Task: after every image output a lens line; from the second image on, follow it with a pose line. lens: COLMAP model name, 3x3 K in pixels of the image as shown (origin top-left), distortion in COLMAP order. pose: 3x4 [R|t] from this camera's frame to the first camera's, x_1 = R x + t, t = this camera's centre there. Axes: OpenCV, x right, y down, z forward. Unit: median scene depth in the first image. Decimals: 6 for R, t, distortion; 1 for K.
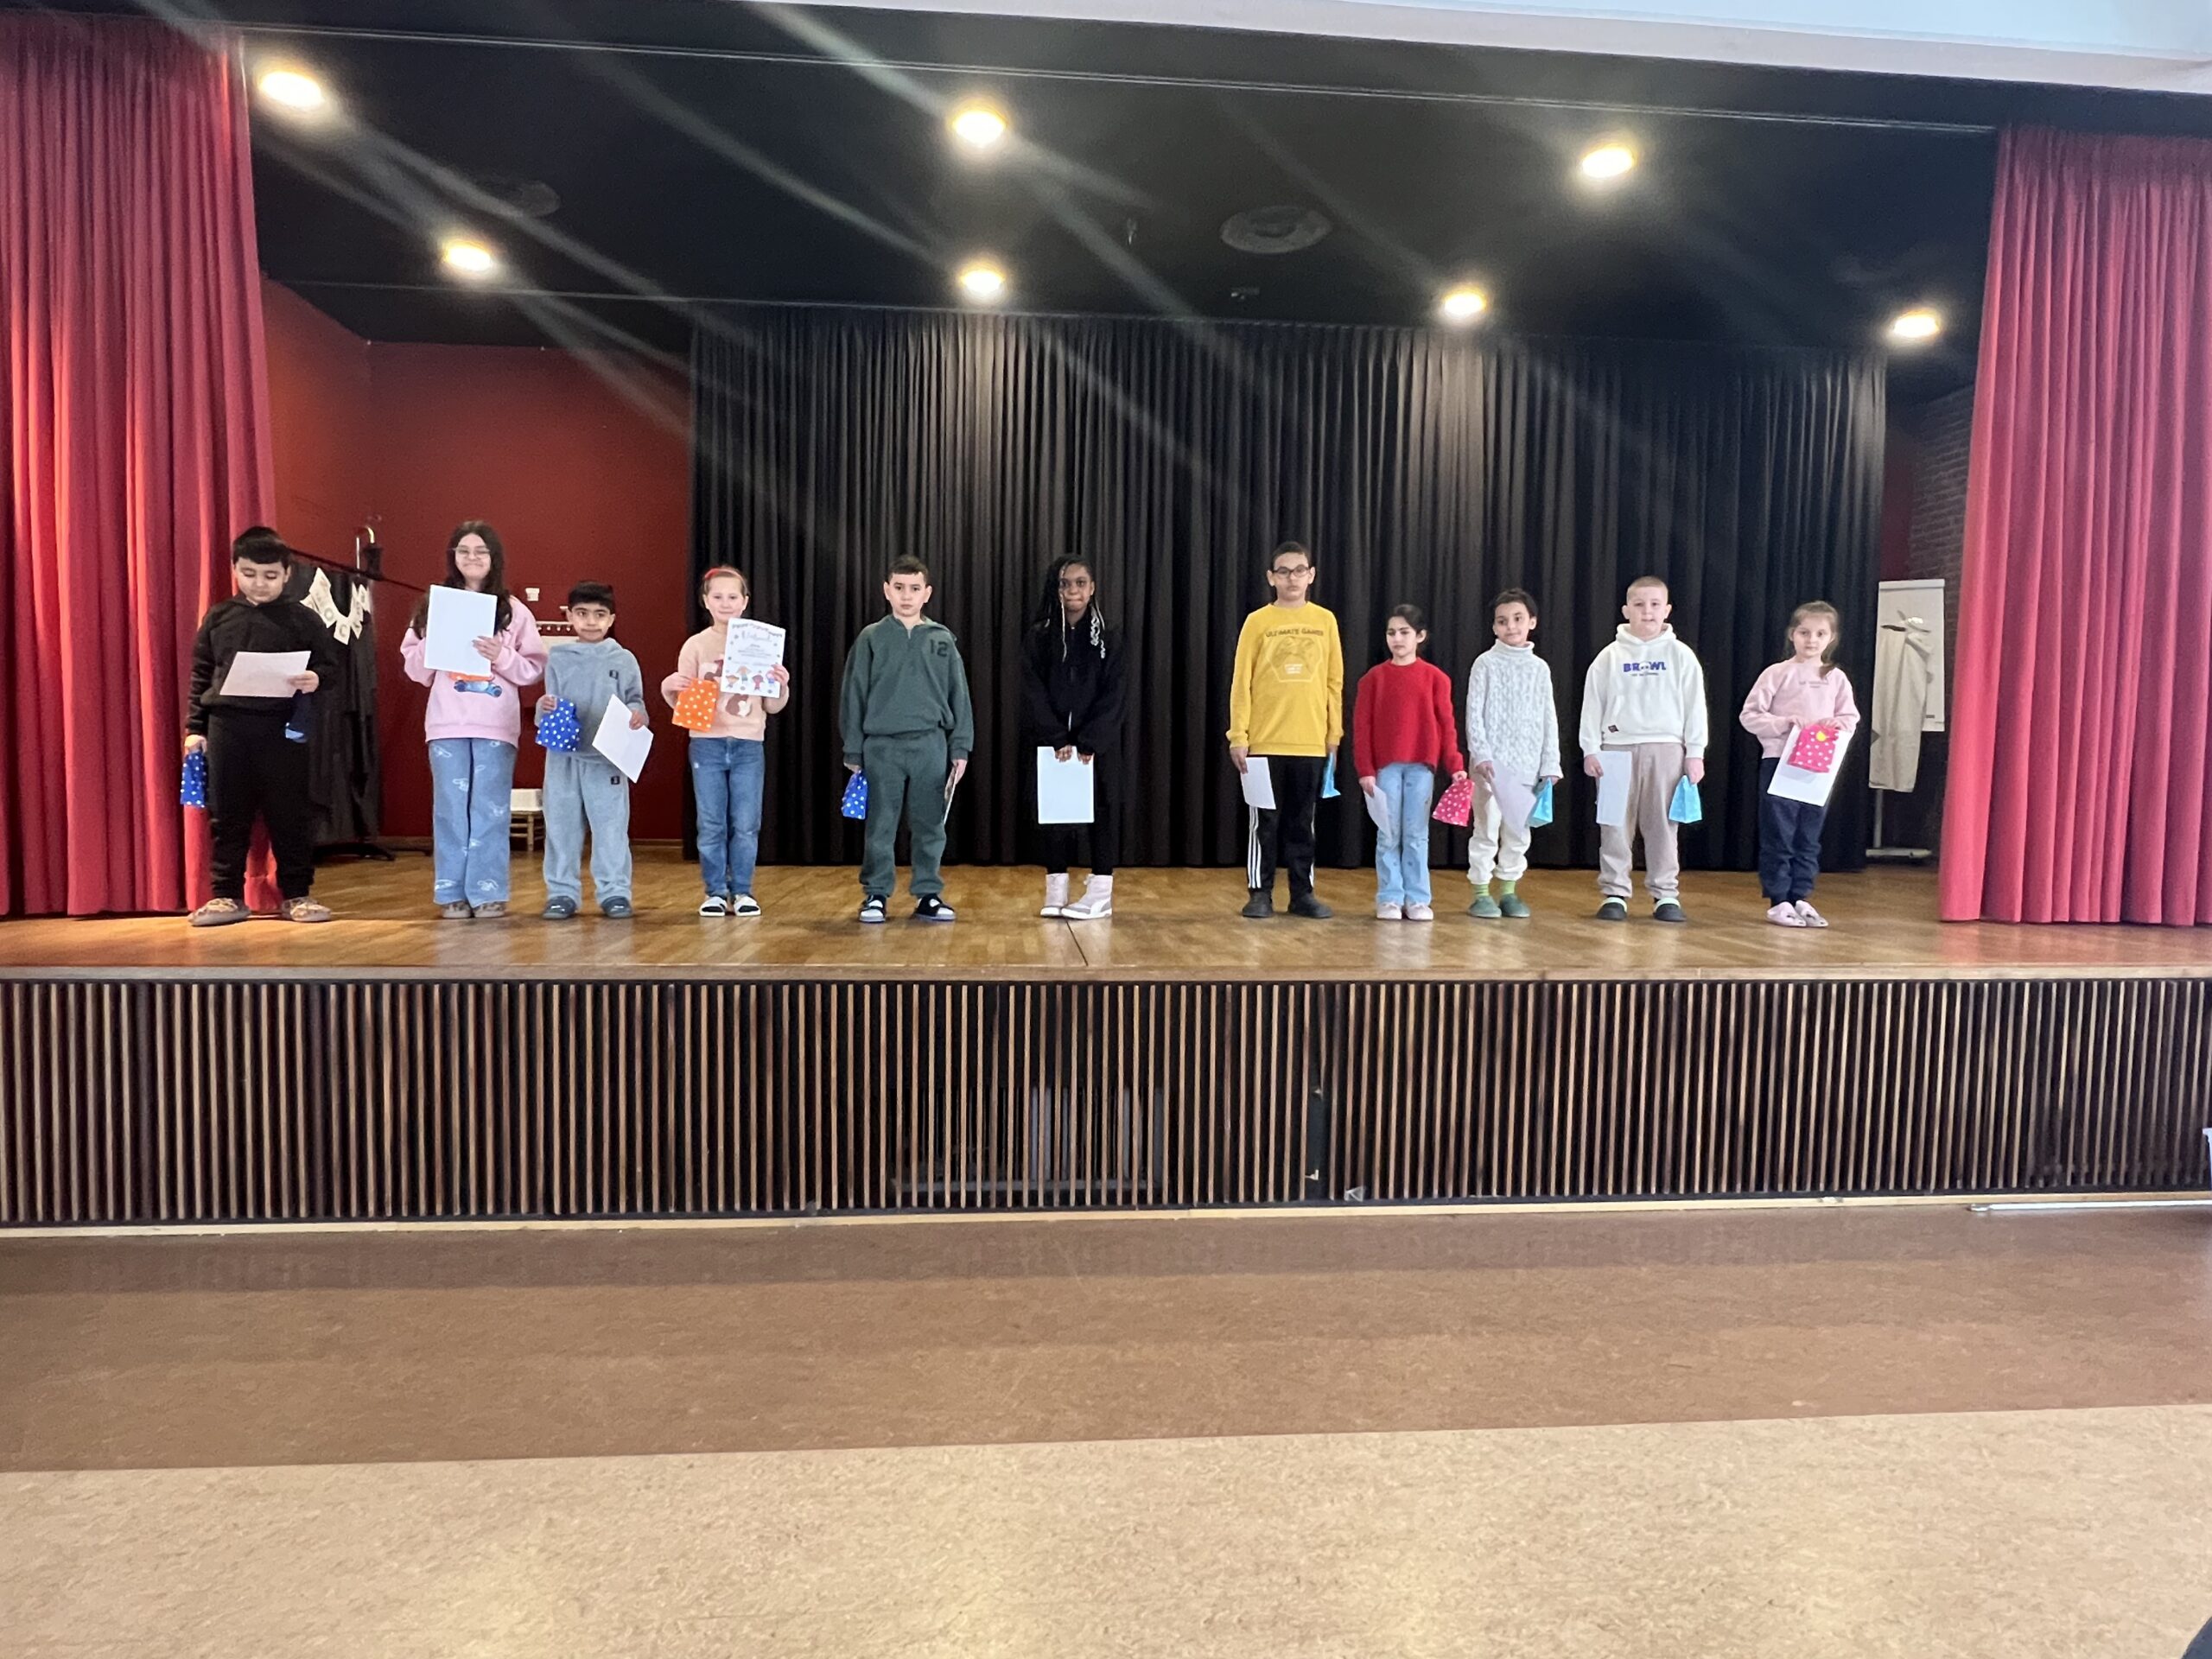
lens RADIAL K [[1217.5, 0, 1102.8], [0, 1217.5, 839.7], [0, 0, 1]] dist [-0.001227, 0.000818]
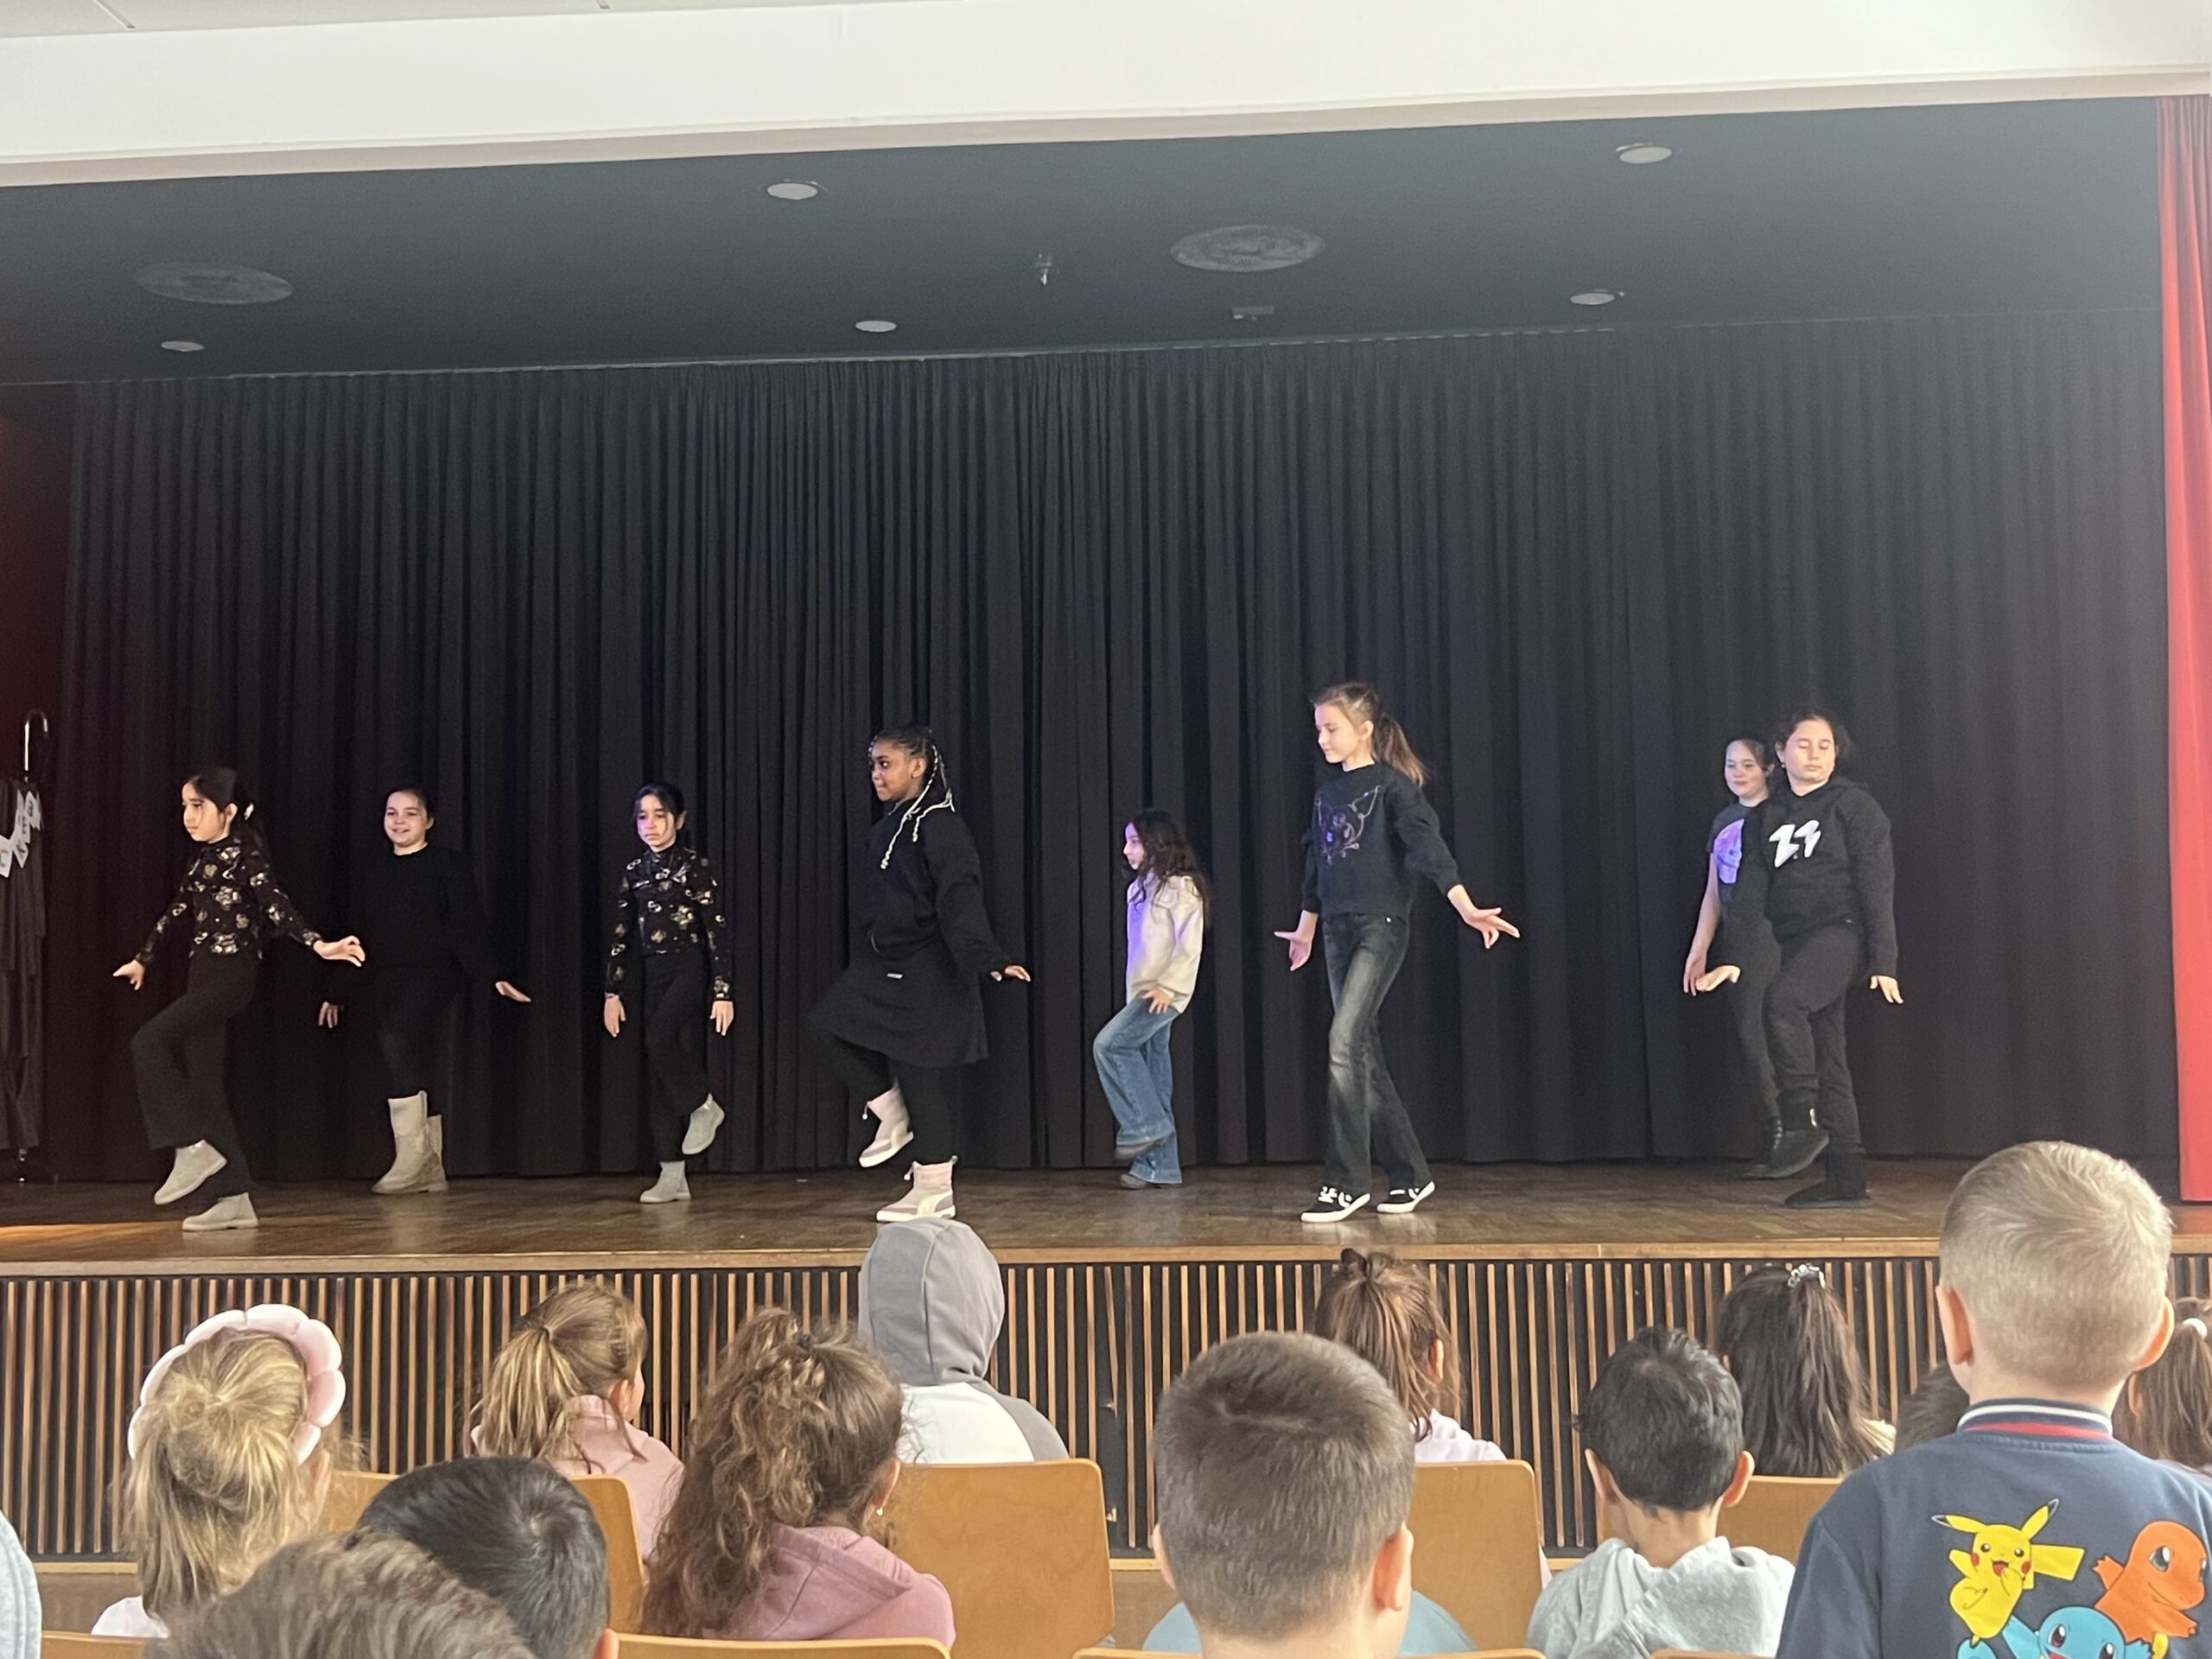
lens RADIAL K [[2663.9, 0, 1139.5], [0, 2663.9, 837.6], [0, 0, 1]] dist [0.177892, -0.466599]
pose [[0.986631, -0.041513, -0.157592, 0.501033], [0.020073, 0.990604, -0.135279, 0.078009], [0.161727, 0.130307, 0.978194, -0.791384]]
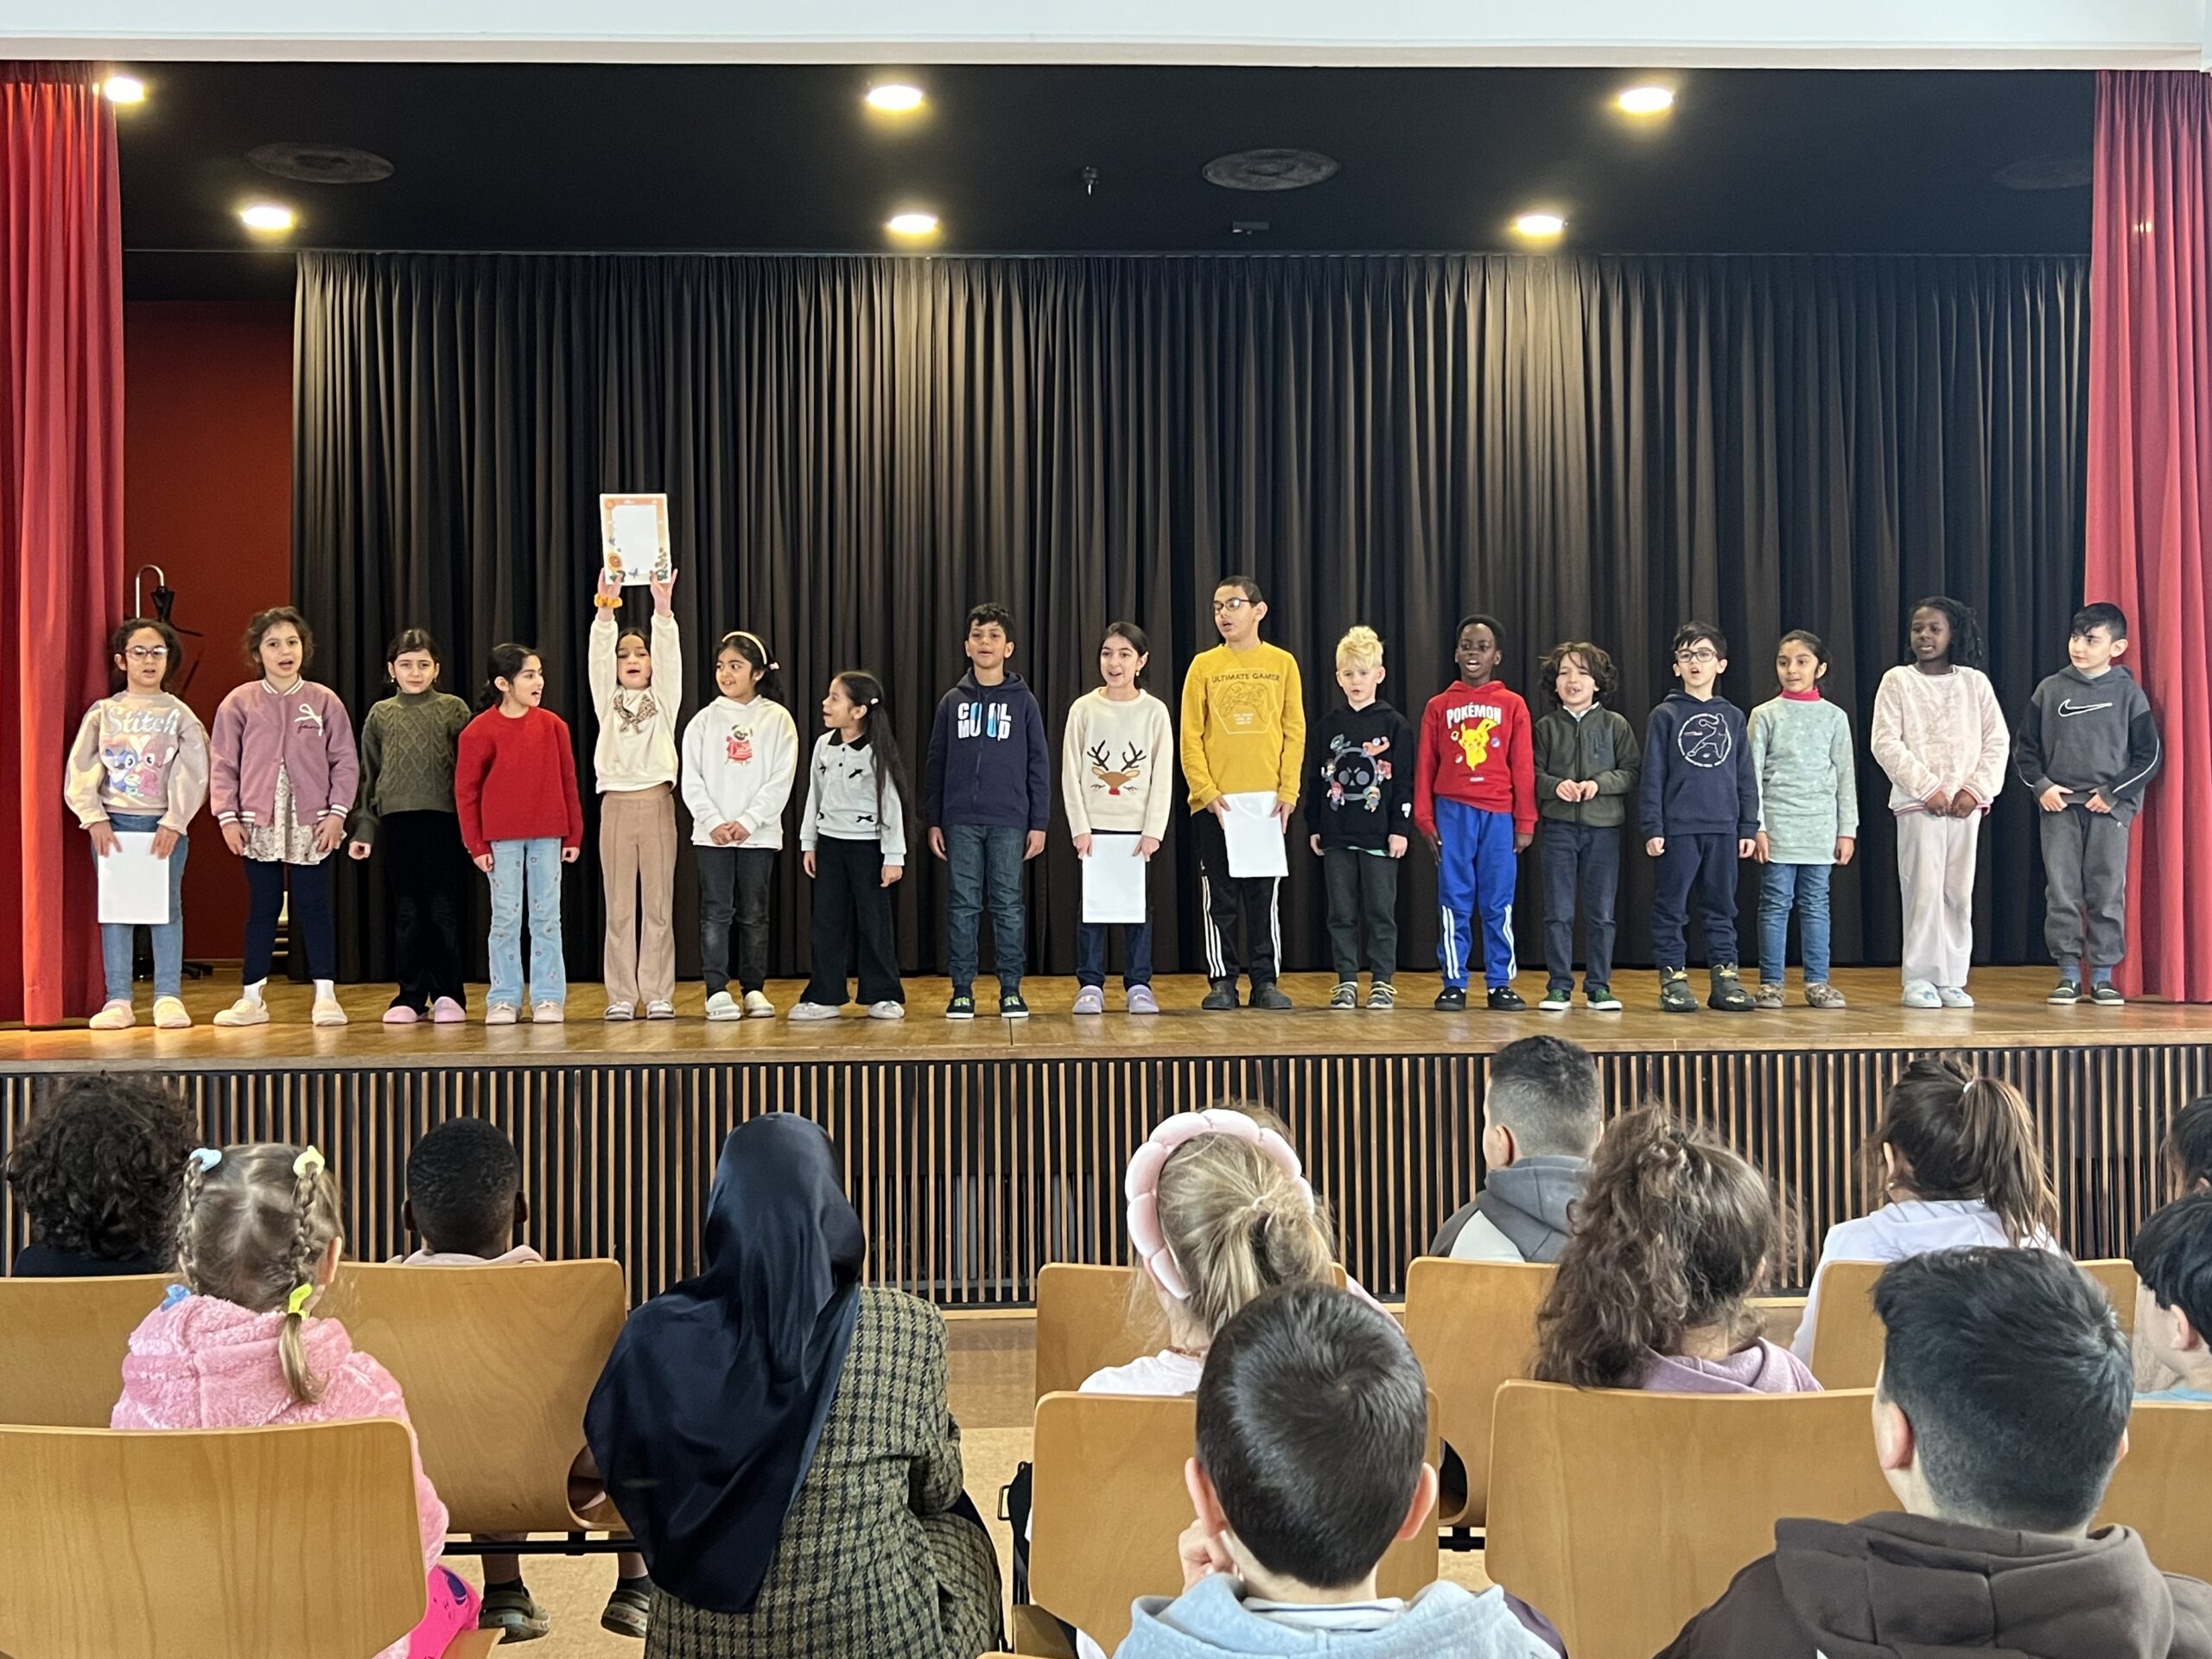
lens RADIAL K [[2287.0, 0, 1120.8], [0, 2287.0, 825.3], [0, 0, 1]] dist [0.170675, -0.439931]
pose [[0.998984, -0.024002, -0.038154, 0.146994], [0.021184, 0.997135, -0.072621, 0.065435], [0.039787, 0.071739, 0.996630, -0.800822]]
